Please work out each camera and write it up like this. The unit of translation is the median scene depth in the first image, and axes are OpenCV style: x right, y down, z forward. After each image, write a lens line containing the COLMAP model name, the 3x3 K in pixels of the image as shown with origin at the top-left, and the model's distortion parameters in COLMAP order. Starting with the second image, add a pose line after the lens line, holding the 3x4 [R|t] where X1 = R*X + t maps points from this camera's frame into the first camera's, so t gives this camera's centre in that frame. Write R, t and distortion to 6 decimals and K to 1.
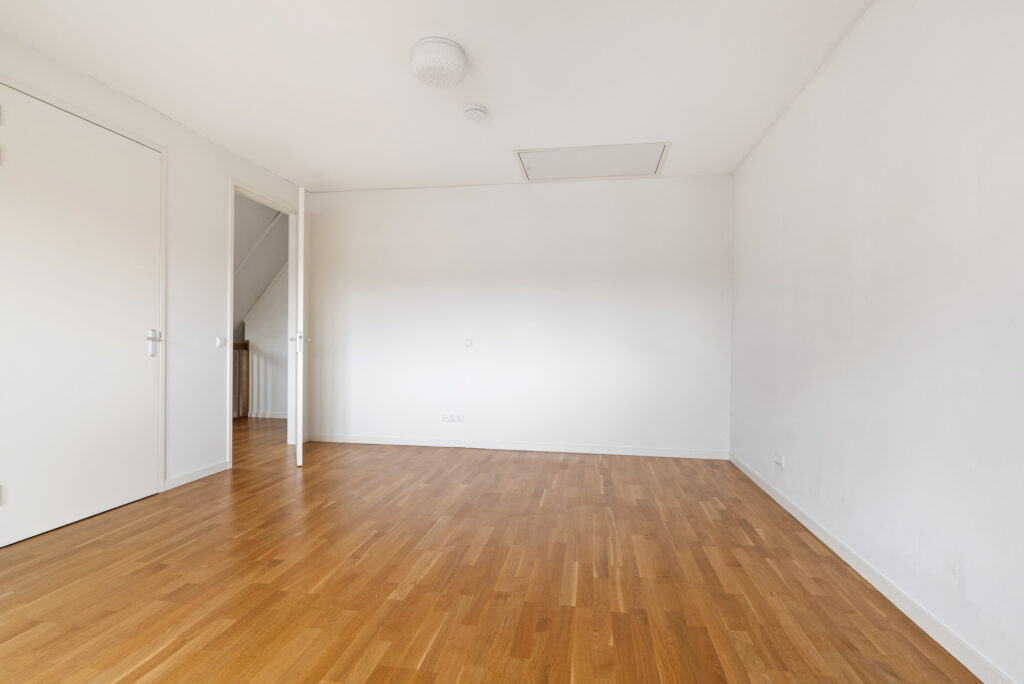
lens RADIAL K [[462.3, 0, 512.0], [0, 462.3, 342.0], [0, 0, 1]] dist [-0.001580, -0.000088]
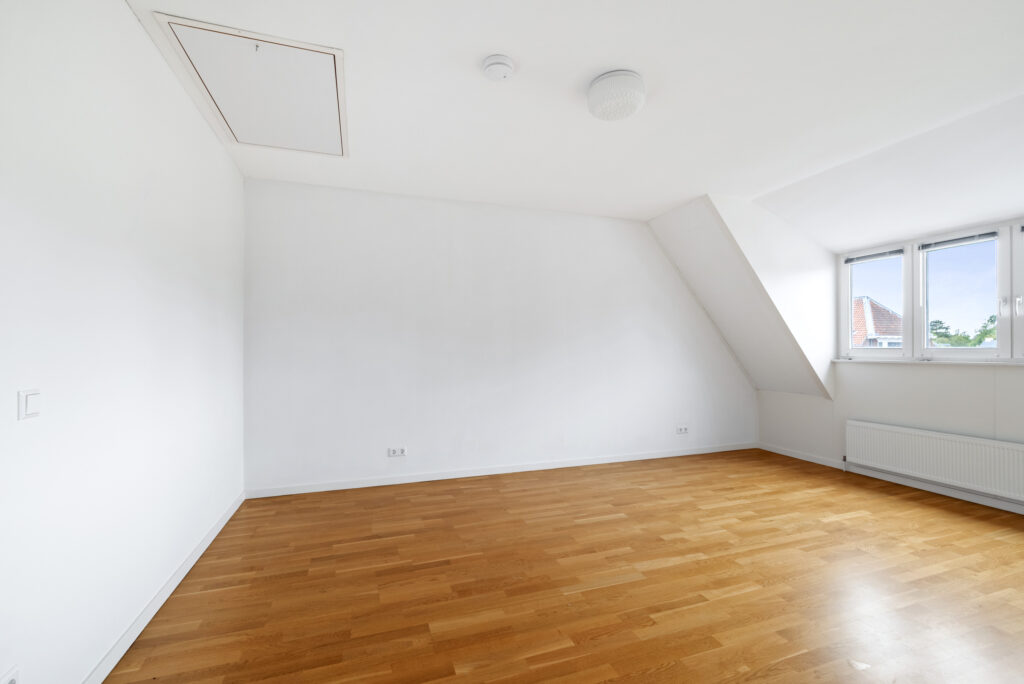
lens RADIAL K [[450.9, 0, 512.0], [0, 450.9, 342.0], [0, 0, 1]] dist [-0.000183, -0.000016]
pose [[-0.476303, 0.009208, 0.879233, -0.993860], [-0.005222, 0.999898, -0.013301, -0.062499], [-0.879266, -0.010926, -0.476206, 1.820244]]
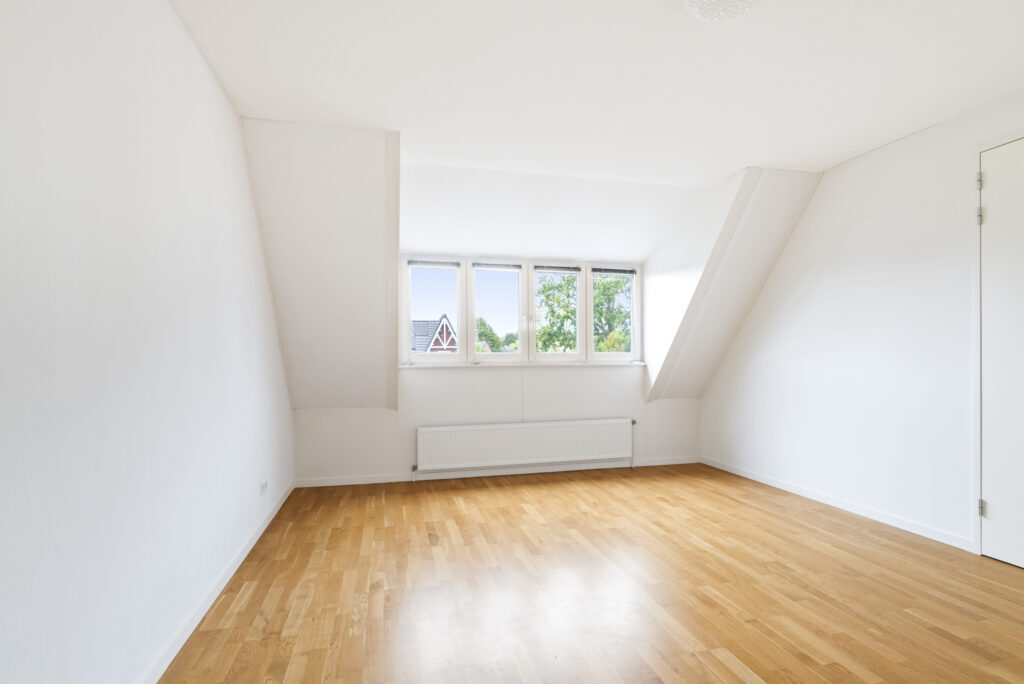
lens RADIAL K [[505.8, 0, 512.7], [0, 505.8, 354.3], [0, 0, 1]] dist [-0.002226, 0.000076]
pose [[-0.912741, -0.003588, -0.408523, 0.482892], [0.001582, 0.999923, -0.012316, -0.038649], [0.408536, -0.011888, -0.912665, 1.709097]]
